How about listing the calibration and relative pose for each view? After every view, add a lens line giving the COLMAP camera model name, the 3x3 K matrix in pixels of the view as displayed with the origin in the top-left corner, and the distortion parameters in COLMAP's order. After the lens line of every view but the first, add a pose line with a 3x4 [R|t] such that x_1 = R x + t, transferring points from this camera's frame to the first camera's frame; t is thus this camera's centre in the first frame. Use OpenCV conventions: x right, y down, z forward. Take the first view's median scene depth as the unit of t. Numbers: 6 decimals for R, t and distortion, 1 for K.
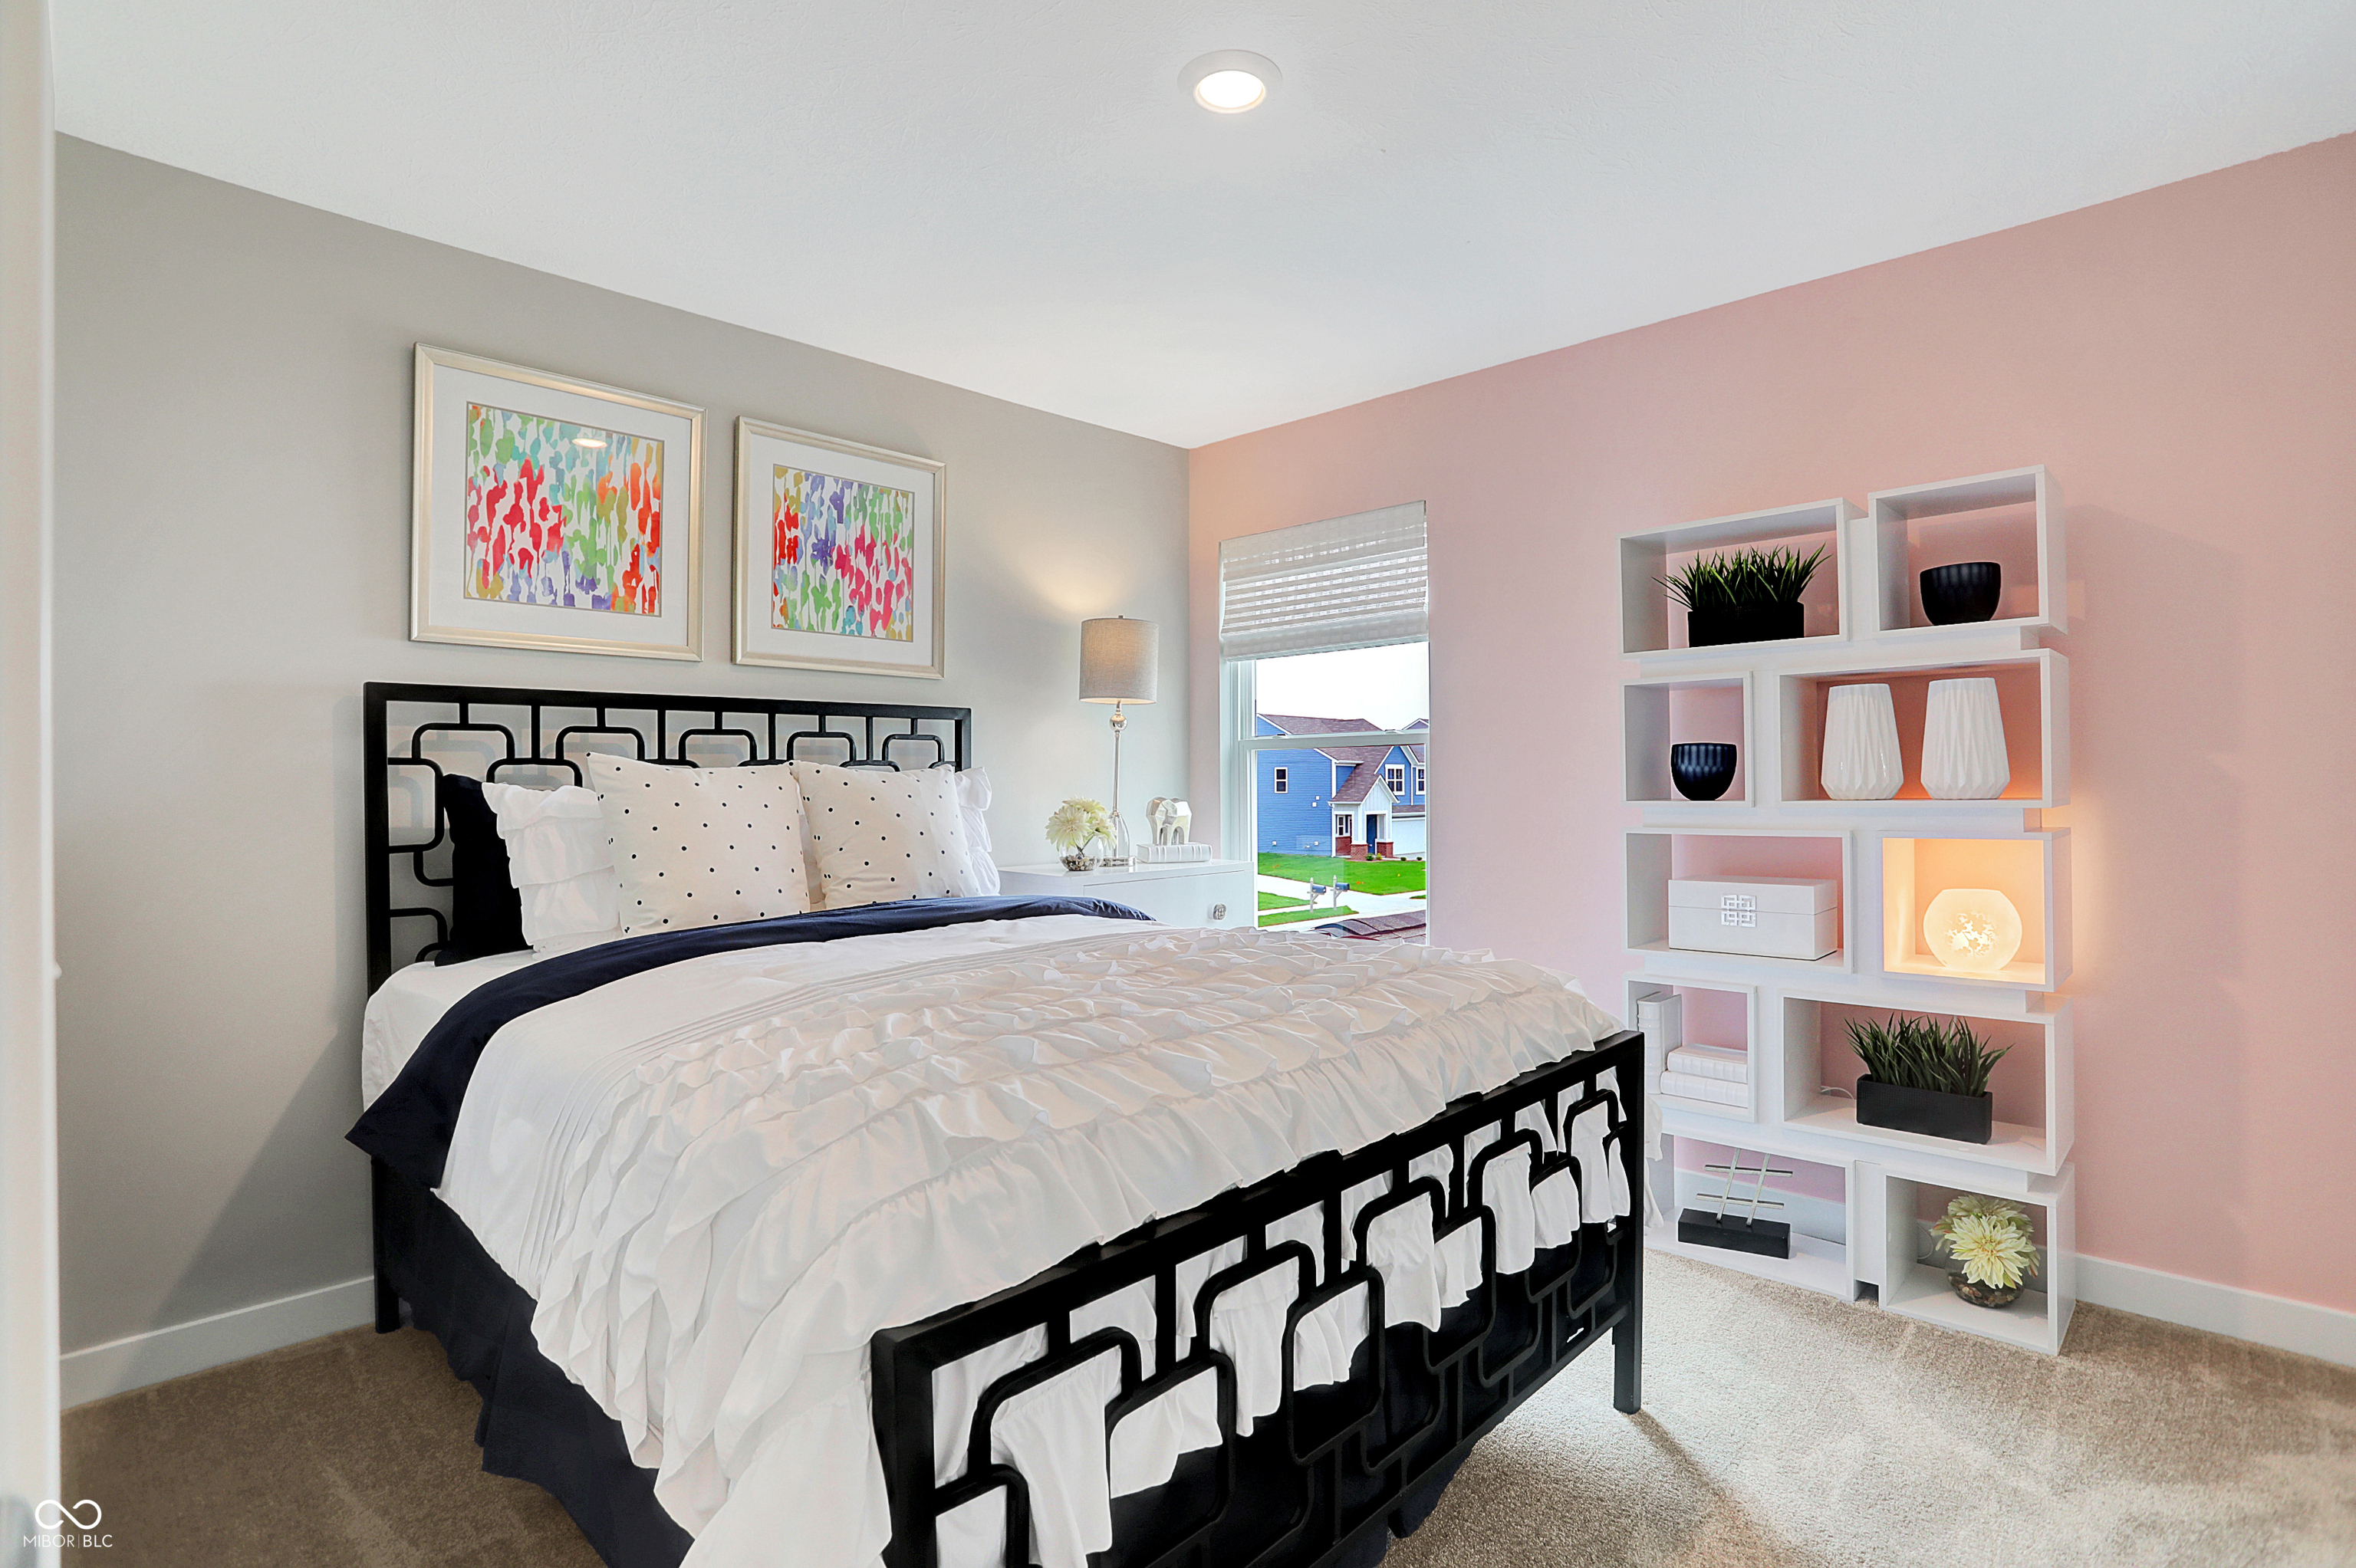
lens RADIAL K [[1156.8, 0, 1167.7], [0, 1156.8, 796.0], [0, 0, 1]] dist [-0.058827, 0.022633]
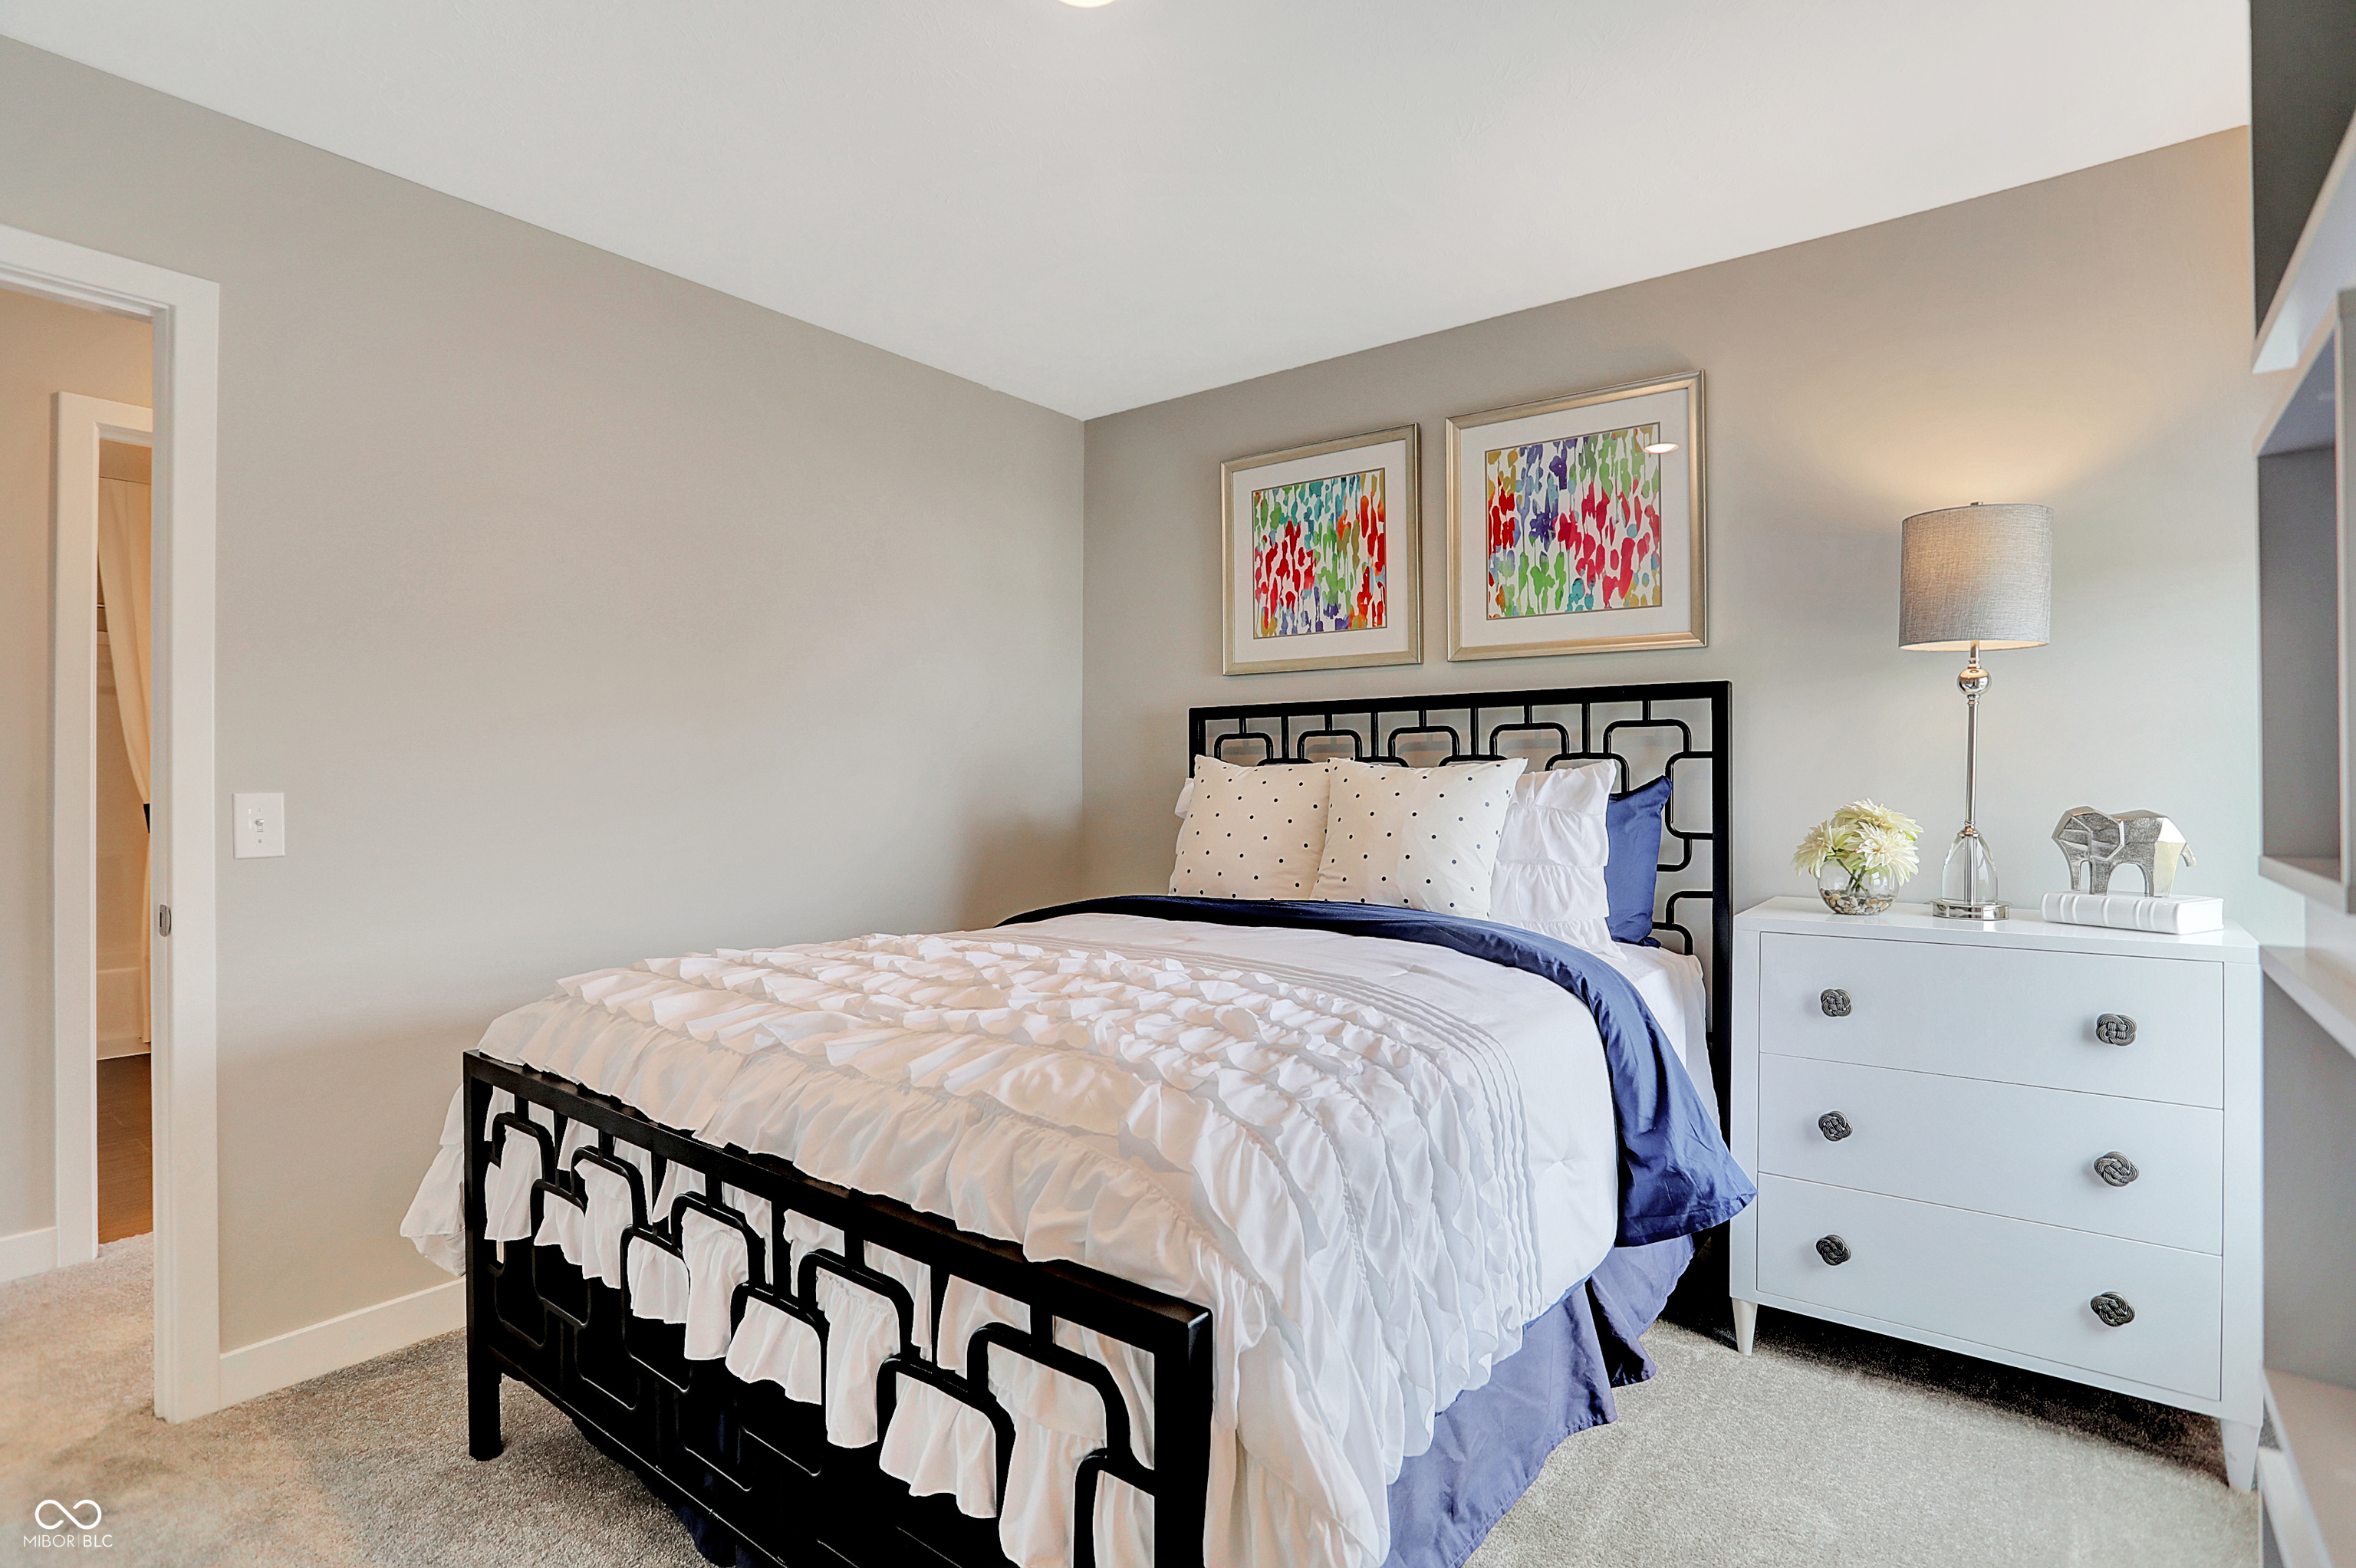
lens RADIAL K [[1156.8, 0, 1168.0], [0, 1156.8, 760.7], [0, 0, 1]] dist [-0.058827, 0.022633]
pose [[0.110436, -0.008326, -0.993848, 0.642414], [-0.011530, 0.999887, -0.009657, -0.015544], [0.993816, 0.012525, 0.110327, 0.676767]]
